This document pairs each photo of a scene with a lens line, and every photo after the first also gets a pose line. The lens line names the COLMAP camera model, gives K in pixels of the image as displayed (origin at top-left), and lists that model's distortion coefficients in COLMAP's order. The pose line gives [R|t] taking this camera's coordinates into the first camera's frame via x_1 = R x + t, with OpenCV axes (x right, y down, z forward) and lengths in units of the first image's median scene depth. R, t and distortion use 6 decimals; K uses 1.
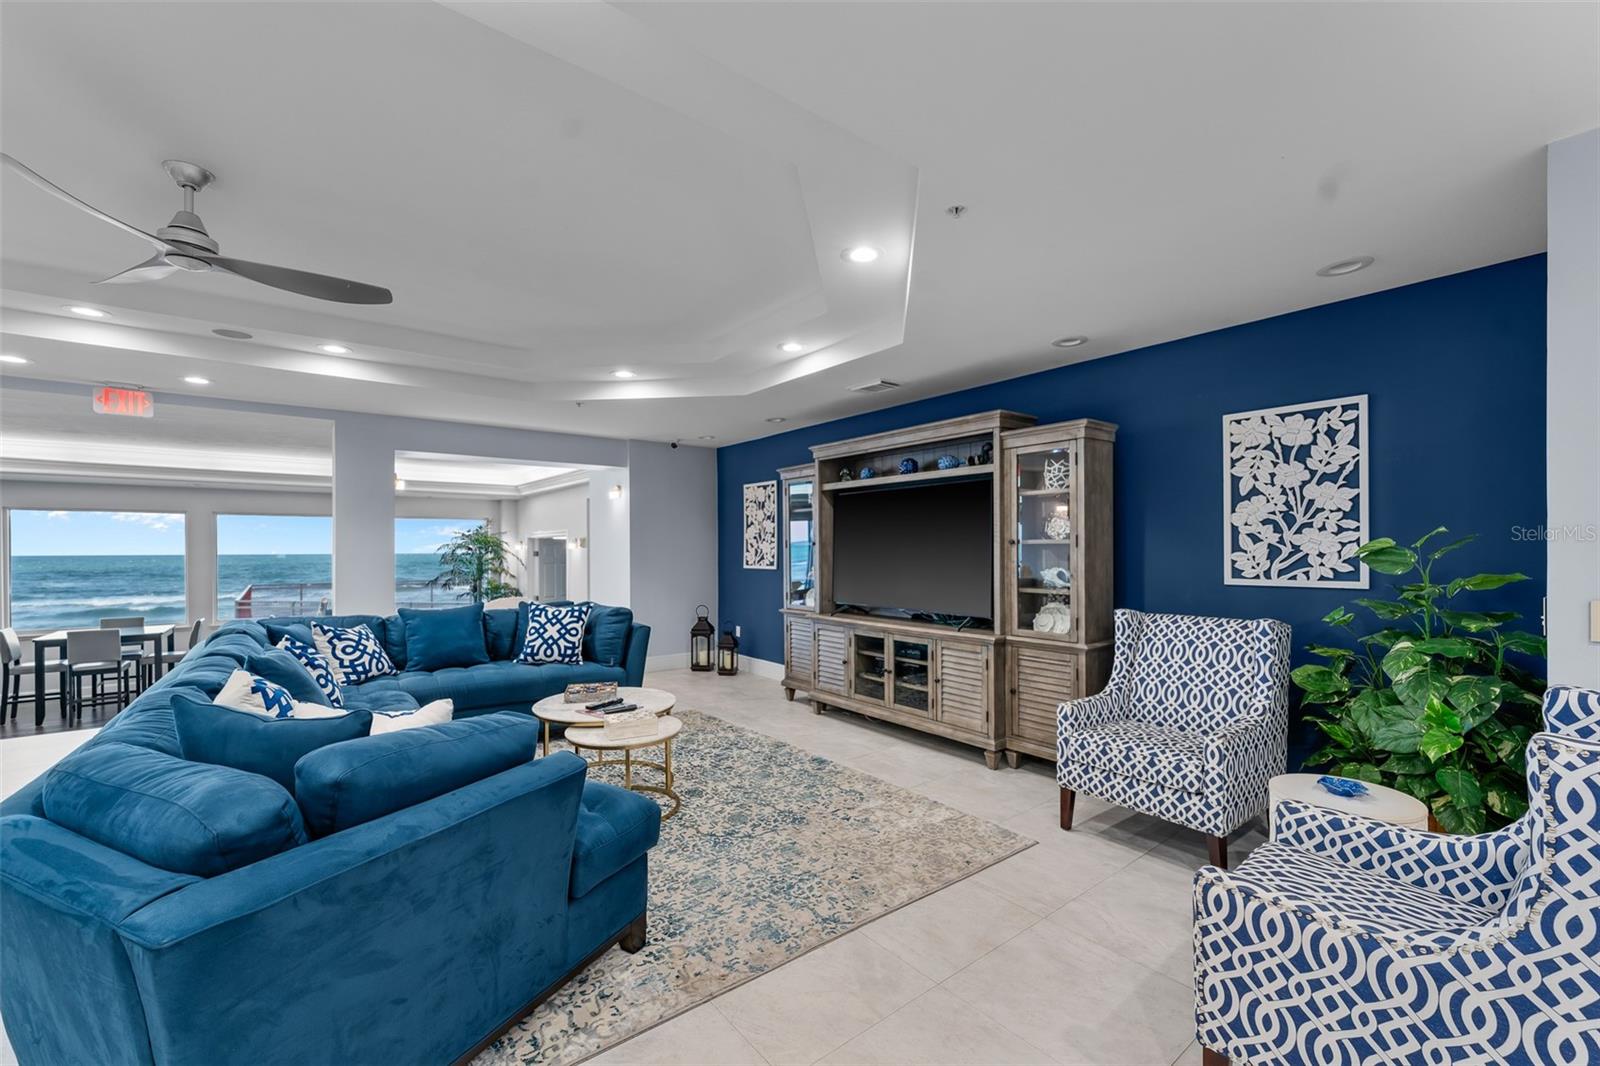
lens RADIAL K [[663.1, 0, 794.4], [0, 663.1, 545.6], [0, 0, 1]] dist [0.000905, -0.000104]
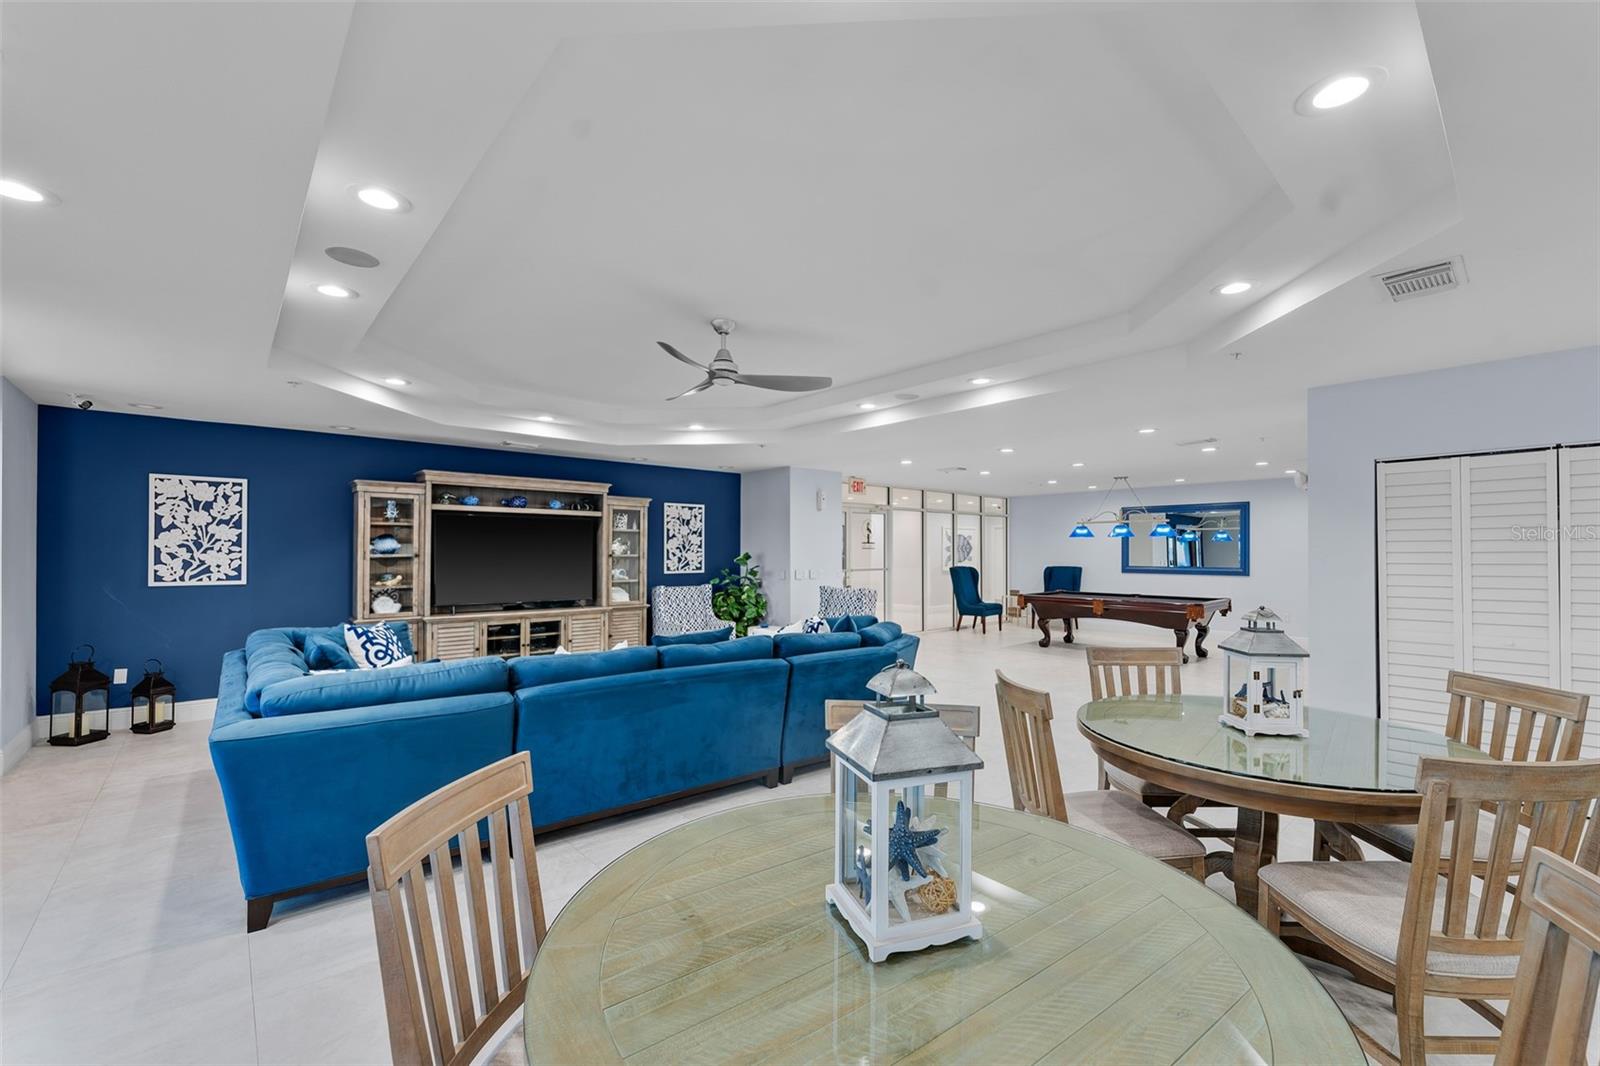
lens RADIAL K [[663.1, 0, 803.4], [0, 663.1, 548.9], [0, 0, 1]] dist [0.000905, -0.000104]
pose [[-0.060949, 0.009610, 0.998095, -1.526440], [-0.004790, 0.999939, -0.009920, -0.008203], [-0.998129, -0.005386, -0.060899, 0.563697]]
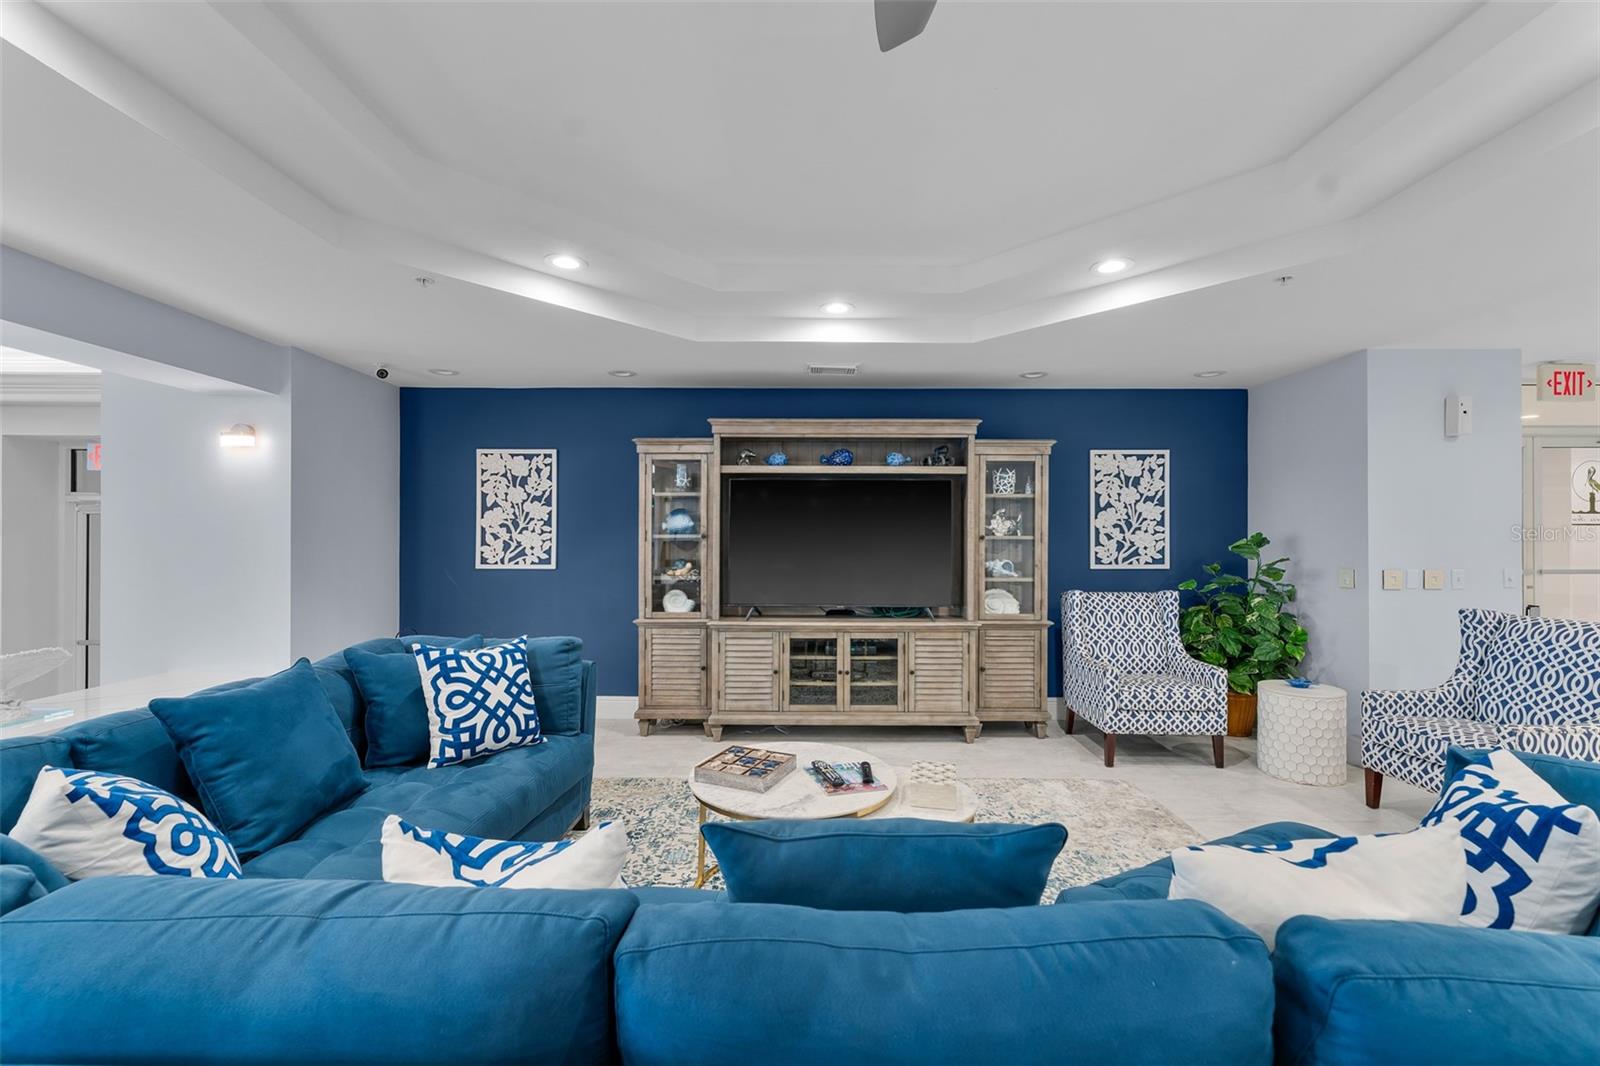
lens RADIAL K [[663.1, 0, 802.0], [0, 663.1, 535.5], [0, 0, 1]] dist [0.000905, -0.000104]
pose [[0.611961, 0.010923, 0.790813, -0.742220], [-0.007541, 0.999940, -0.007976, 0.002353], [-0.790852, -0.001082, 0.612007, 0.540022]]
